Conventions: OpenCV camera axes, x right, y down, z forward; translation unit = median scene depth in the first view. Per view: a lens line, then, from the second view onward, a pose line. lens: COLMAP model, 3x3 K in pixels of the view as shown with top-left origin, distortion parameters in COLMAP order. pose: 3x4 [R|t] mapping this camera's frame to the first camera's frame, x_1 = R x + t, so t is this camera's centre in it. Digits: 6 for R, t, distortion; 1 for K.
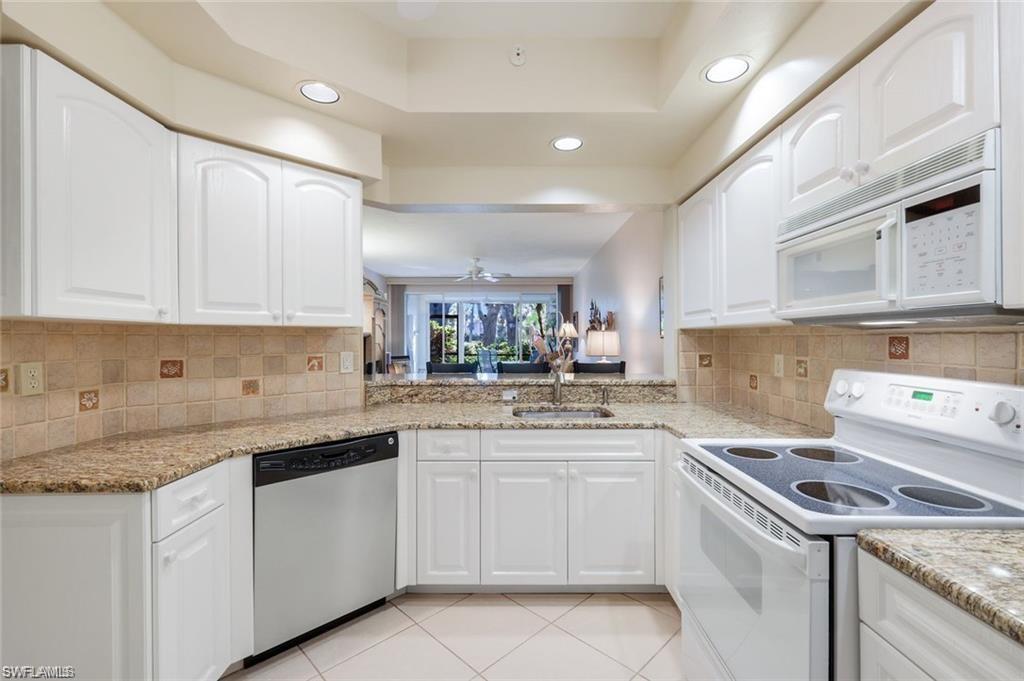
lens RADIAL K [[465.2, 0, 508.4], [0, 465.2, 339.2], [0, 0, 1]] dist [0.009484, 0.000199]
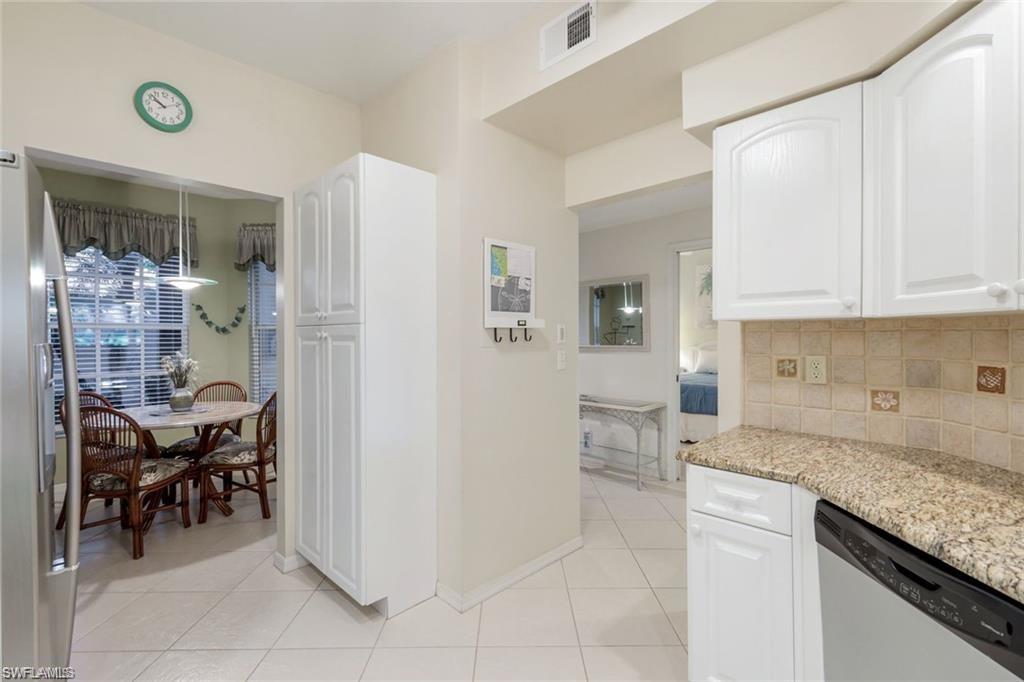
lens RADIAL K [[465.2, 0, 513.2], [0, 465.2, 336.7], [0, 0, 1]] dist [0.009484, 0.000199]
pose [[-0.701567, 0.008583, -0.712552, 0.295141], [0.005673, 0.999963, 0.006460, -0.008352], [0.712581, 0.000489, -0.701589, 1.127110]]
